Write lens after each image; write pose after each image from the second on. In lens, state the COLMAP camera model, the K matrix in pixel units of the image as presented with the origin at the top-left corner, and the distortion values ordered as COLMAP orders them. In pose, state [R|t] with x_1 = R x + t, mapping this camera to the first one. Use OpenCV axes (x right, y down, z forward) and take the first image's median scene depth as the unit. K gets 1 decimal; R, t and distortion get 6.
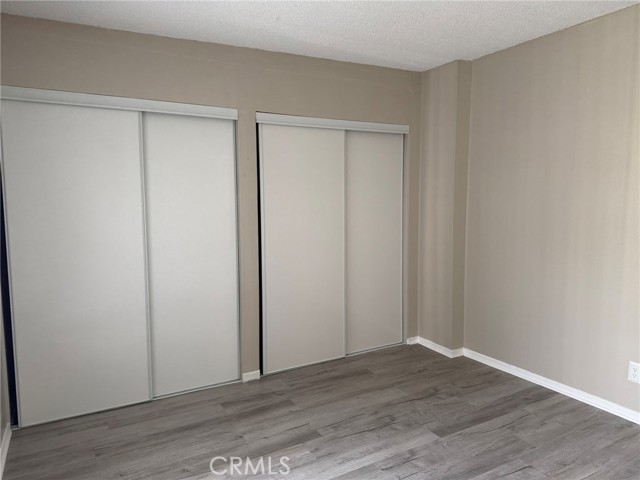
lens RADIAL K [[452.7, 0, 323.4], [0, 452.7, 236.3], [0, 0, 1]] dist [0.103815, -0.157583]
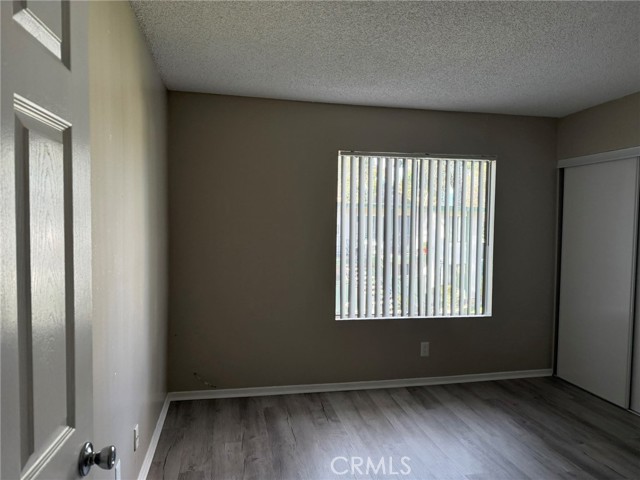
lens RADIAL K [[452.7, 0, 323.4], [0, 452.7, 236.3], [0, 0, 1]] dist [0.103815, -0.157583]
pose [[-0.313164, 0.030470, -0.949210, 1.038113], [-0.101437, 0.992694, 0.065332, -0.071150], [0.944266, 0.116745, -0.307786, 0.677553]]
